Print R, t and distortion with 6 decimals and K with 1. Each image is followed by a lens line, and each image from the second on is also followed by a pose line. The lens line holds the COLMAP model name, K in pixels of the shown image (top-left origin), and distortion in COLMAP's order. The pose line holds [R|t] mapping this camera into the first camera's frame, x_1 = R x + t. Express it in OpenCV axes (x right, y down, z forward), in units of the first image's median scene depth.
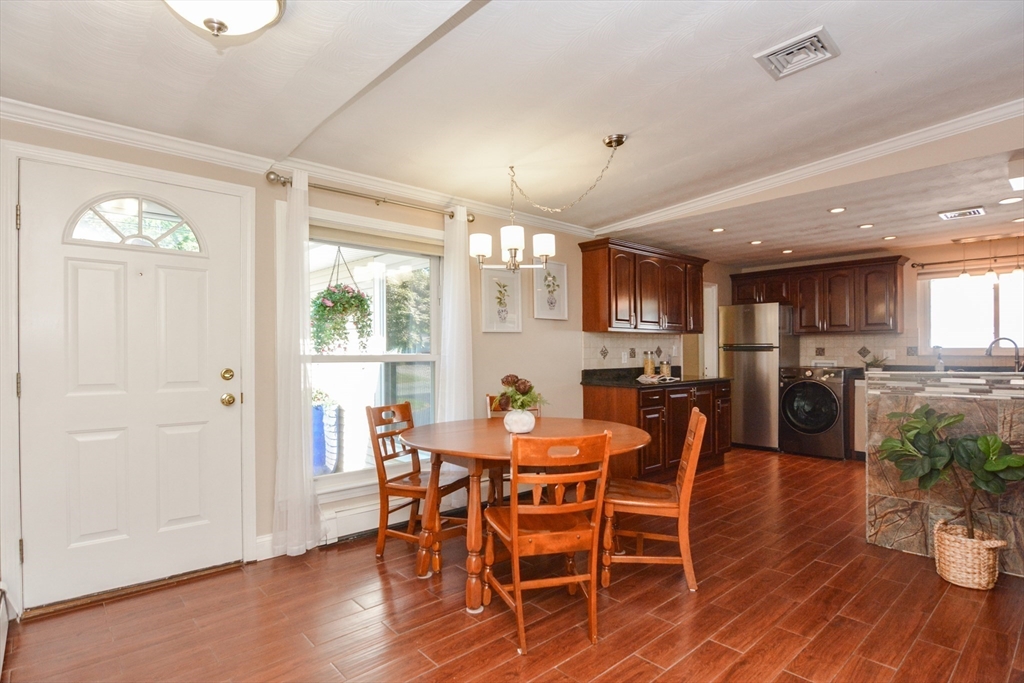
lens RADIAL K [[527.6, 0, 521.6], [0, 527.6, 348.9], [0, 0, 1]] dist [-0.010804, -0.000274]
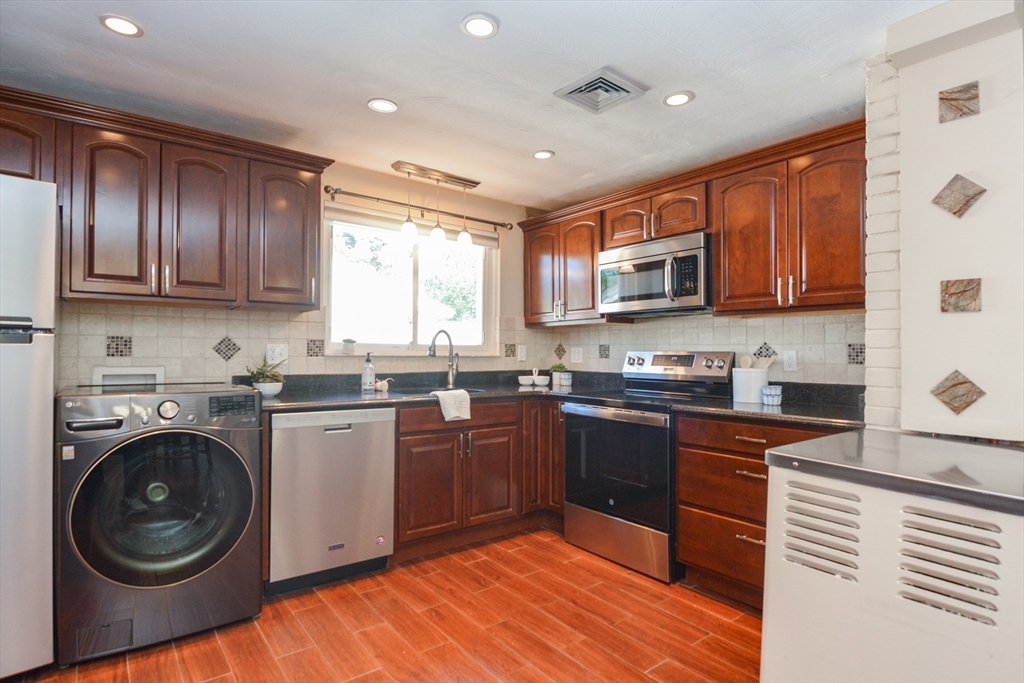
lens RADIAL K [[526.2, 0, 513.8], [0, 526.2, 344.6], [0, 0, 1]] dist [-0.006437, -0.003571]
pose [[0.088191, 0.021455, 0.995872, 0.226827], [-0.011222, 0.999726, -0.020544, 0.009938], [-0.996040, -0.009364, 0.088408, 0.747477]]
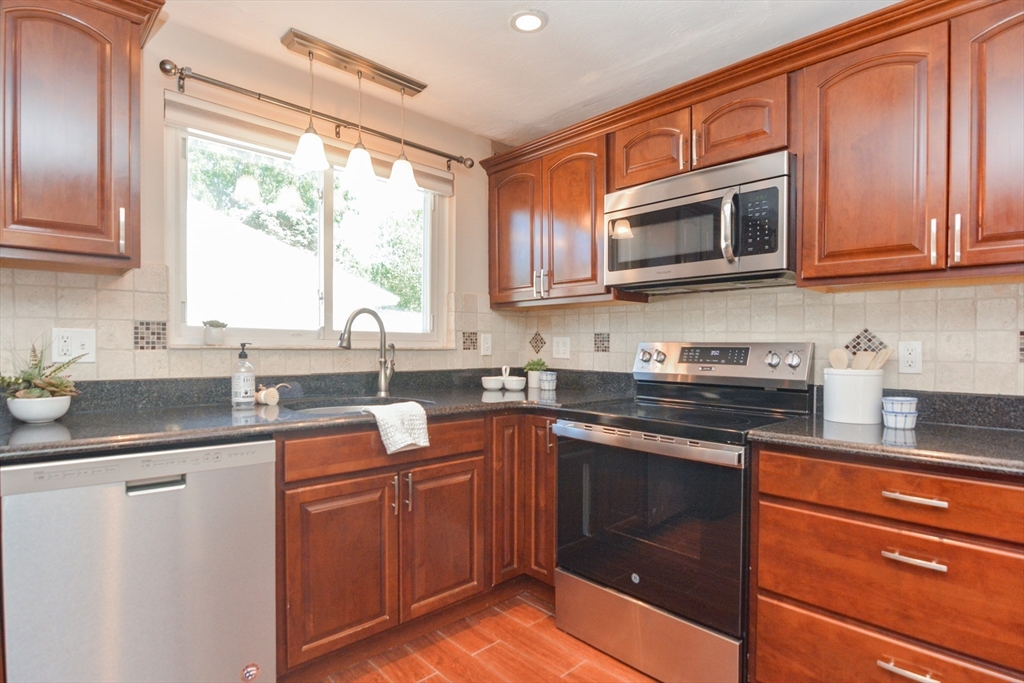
lens RADIAL K [[526.2, 0, 511.6], [0, 526.2, 358.2], [0, 0, 1]] dist [-0.006437, -0.003571]
pose [[-0.004521, -0.019535, 0.999799, 0.419057], [-0.012865, 0.999728, 0.019476, 0.009661], [-0.999907, -0.012774, -0.004771, 0.775806]]
